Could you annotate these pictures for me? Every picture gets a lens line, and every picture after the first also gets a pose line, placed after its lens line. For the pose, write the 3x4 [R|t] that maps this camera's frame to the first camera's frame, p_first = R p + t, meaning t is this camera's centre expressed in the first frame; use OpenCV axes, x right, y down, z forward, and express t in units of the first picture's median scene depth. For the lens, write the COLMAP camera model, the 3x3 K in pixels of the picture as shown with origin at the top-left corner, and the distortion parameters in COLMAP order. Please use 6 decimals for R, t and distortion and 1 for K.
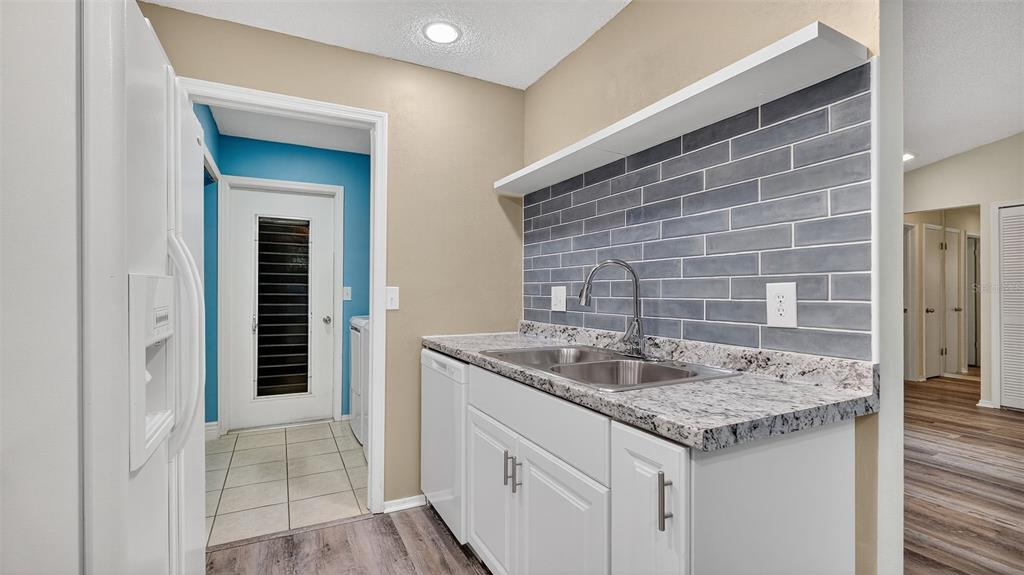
lens RADIAL K [[452.8, 0, 514.8], [0, 452.8, 288.3], [0, 0, 1]] dist [-0.000237, -0.000451]
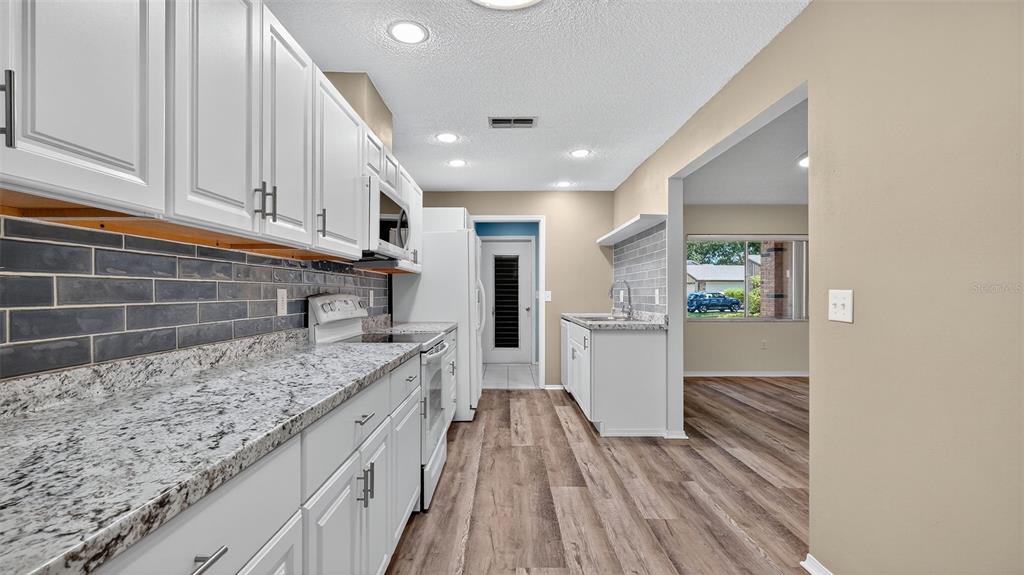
lens RADIAL K [[452.8, 0, 505.5], [0, 452.8, 291.7], [0, 0, 1]] dist [-0.000237, -0.000451]
pose [[0.886104, -0.006292, -0.463443, 0.385774], [0.006958, 0.999976, -0.000272, -0.001369], [0.463434, -0.002984, 0.886127, -0.722857]]
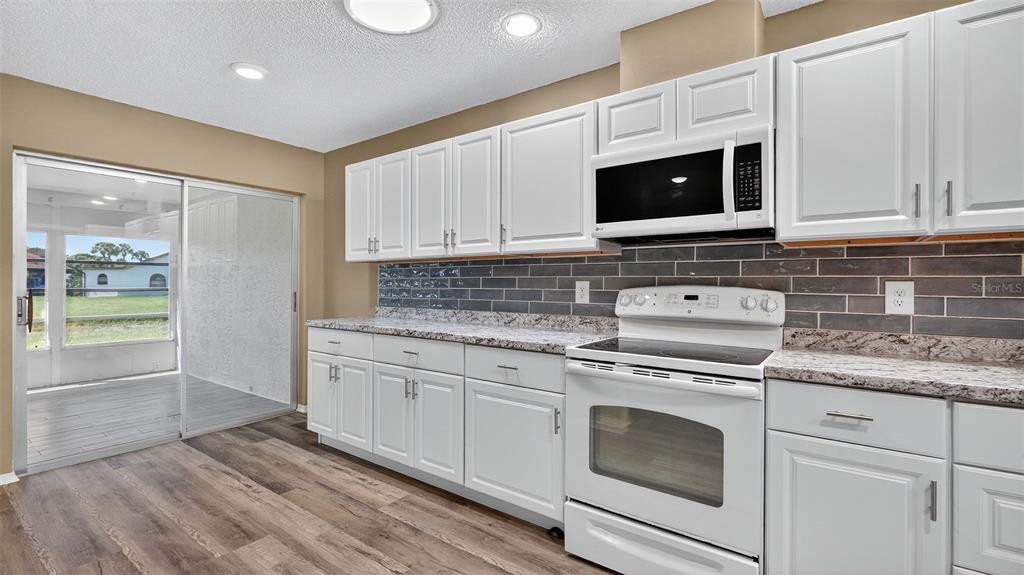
lens RADIAL K [[452.8, 0, 506.9], [0, 452.8, 284.4], [0, 0, 1]] dist [-0.000237, -0.000451]
pose [[-0.899196, -0.005580, -0.437510, 0.278141], [-0.004633, 0.999984, -0.003230, 0.000811], [0.437521, -0.000878, -0.899208, 0.244712]]
